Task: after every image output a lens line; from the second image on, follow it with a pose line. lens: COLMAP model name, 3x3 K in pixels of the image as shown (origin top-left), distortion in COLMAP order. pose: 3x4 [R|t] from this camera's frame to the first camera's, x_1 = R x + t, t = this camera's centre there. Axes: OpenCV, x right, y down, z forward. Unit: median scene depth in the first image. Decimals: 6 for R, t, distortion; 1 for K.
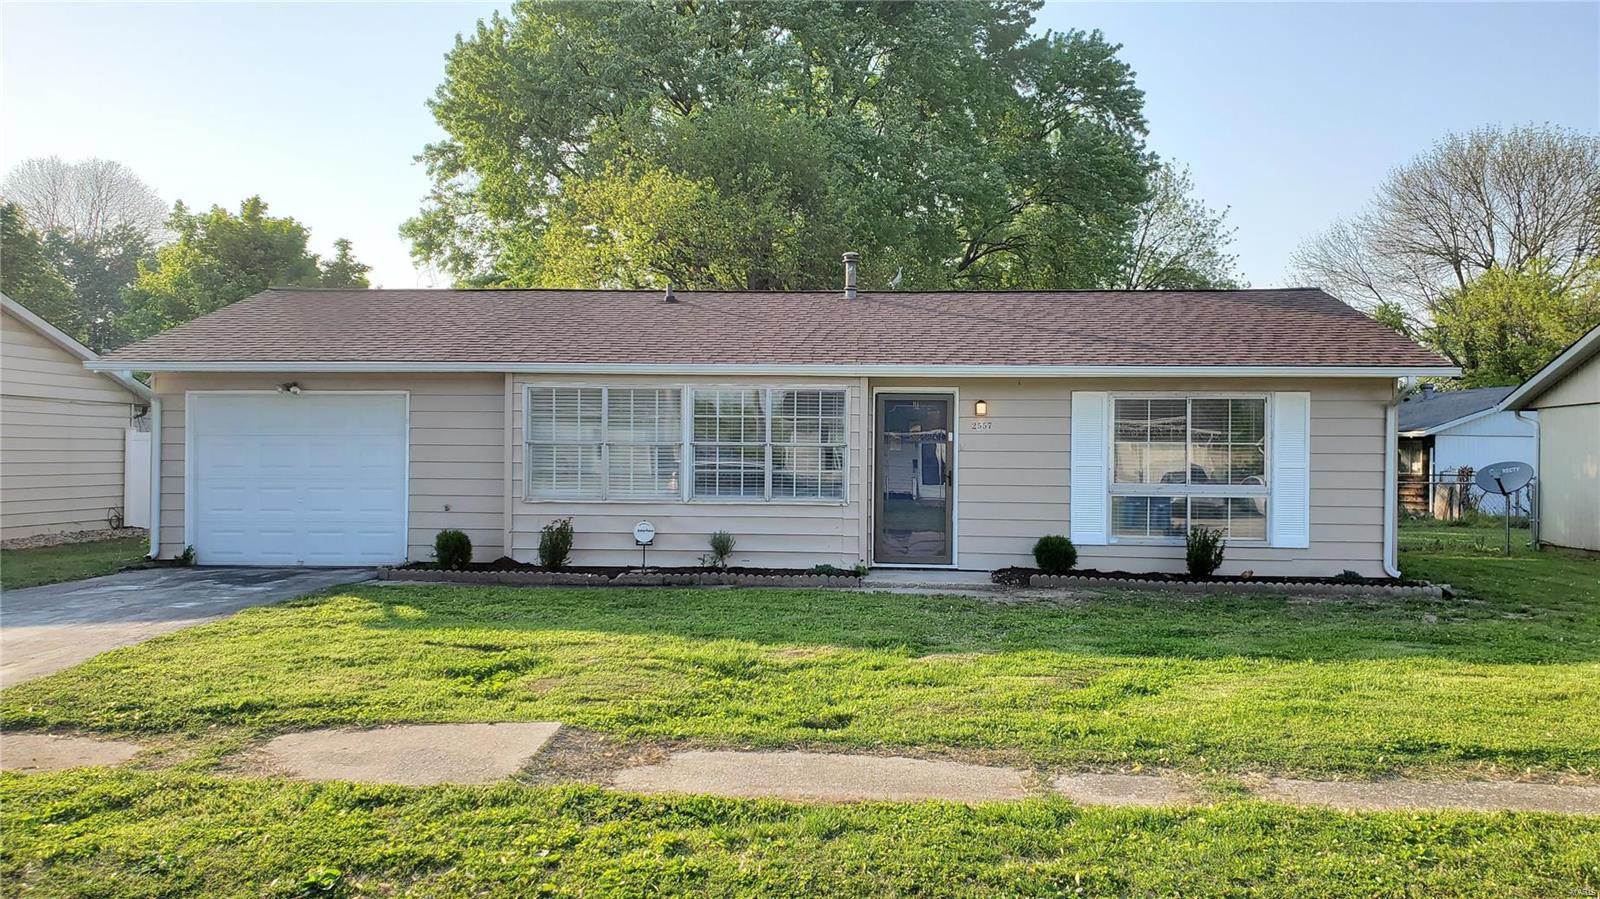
lens RADIAL K [[1246.7, 0, 800.0], [0, 1246.7, 449.5], [0, 0, 1]] dist [0.010001, 0.001500]
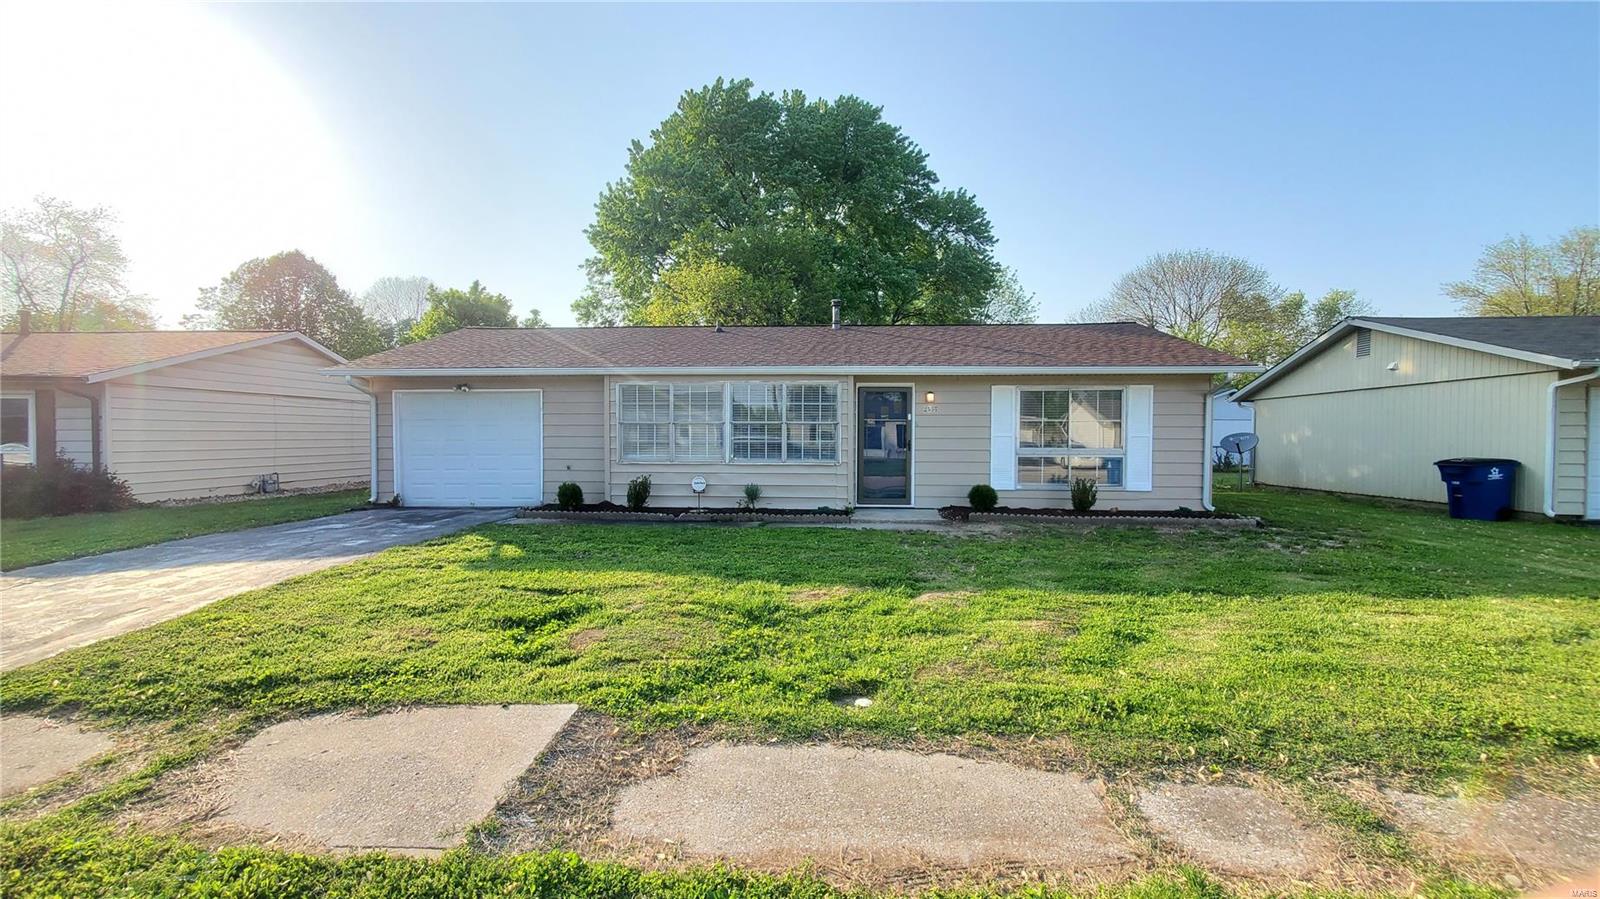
lens RADIAL K [[632.4, 0, 797.7], [0, 632.4, 447.4], [0, 0, 1]] dist [0.001812, -0.000317]
pose [[0.999972, -0.006734, 0.003181, -0.012283], [0.006652, 0.999657, 0.025344, 0.005851], [-0.003350, -0.025322, 0.999674, 0.266494]]
